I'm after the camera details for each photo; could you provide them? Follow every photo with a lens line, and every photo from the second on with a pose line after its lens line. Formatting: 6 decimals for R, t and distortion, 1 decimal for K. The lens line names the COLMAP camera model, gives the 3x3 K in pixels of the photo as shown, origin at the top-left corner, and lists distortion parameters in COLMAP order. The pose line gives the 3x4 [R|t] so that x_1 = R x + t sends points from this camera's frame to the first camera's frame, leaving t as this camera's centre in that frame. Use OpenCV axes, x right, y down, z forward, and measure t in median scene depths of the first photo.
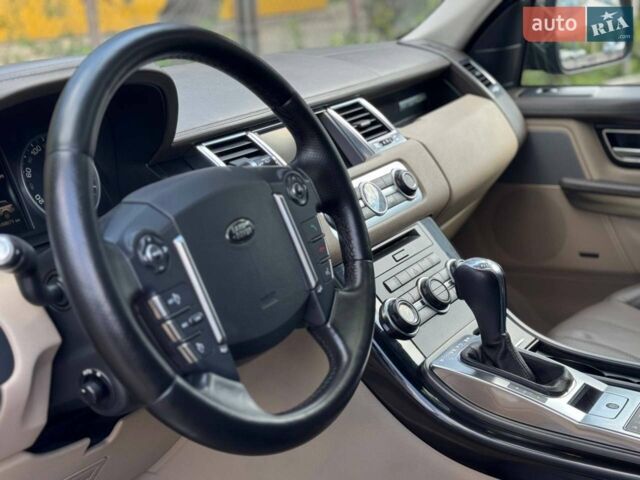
lens RADIAL K [[999.7, 0, 320.5], [0, 999.7, 236.5], [0, 0, 1]] dist [0.109650, -0.089324]
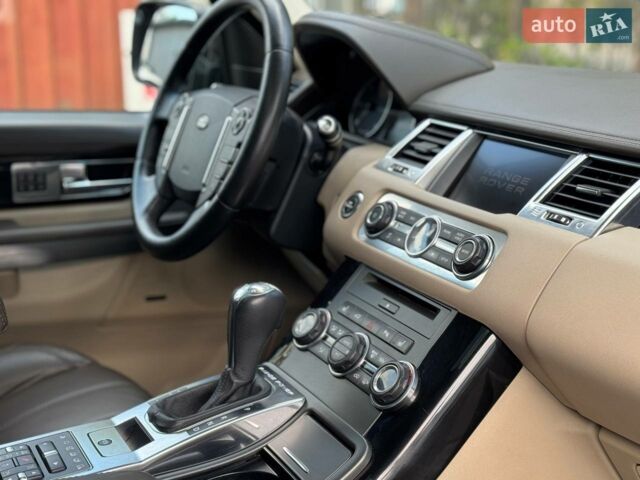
lens RADIAL K [[999.7, 0, 320.5], [0, 999.7, 236.5], [0, 0, 1]] dist [0.109650, -0.089324]
pose [[-0.536312, 0.221438, -0.814454, 0.830430], [-0.234006, 0.888129, 0.395560, -0.371832], [0.810932, 0.402730, -0.424497, 1.390364]]
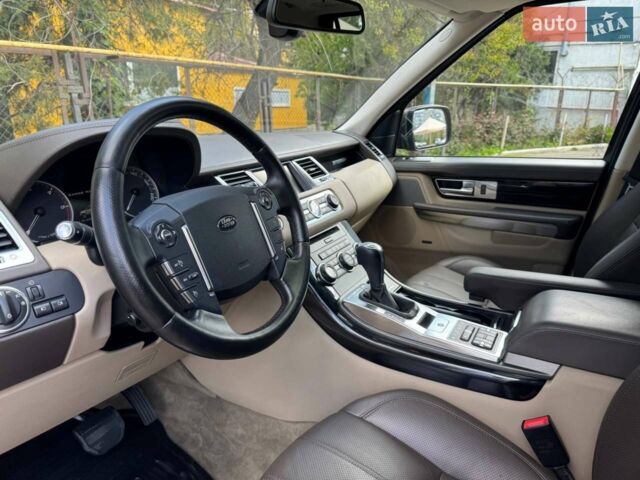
lens RADIAL K [[453.9, 0, 316.5], [0, 453.9, 239.3], [0, 0, 1]] dist [0.063480, -0.097591]
pose [[0.999299, 0.020449, 0.031354, 0.034440], [-0.020973, 0.999644, 0.016487, 0.004601], [-0.031005, -0.017133, 0.999372, 0.176914]]
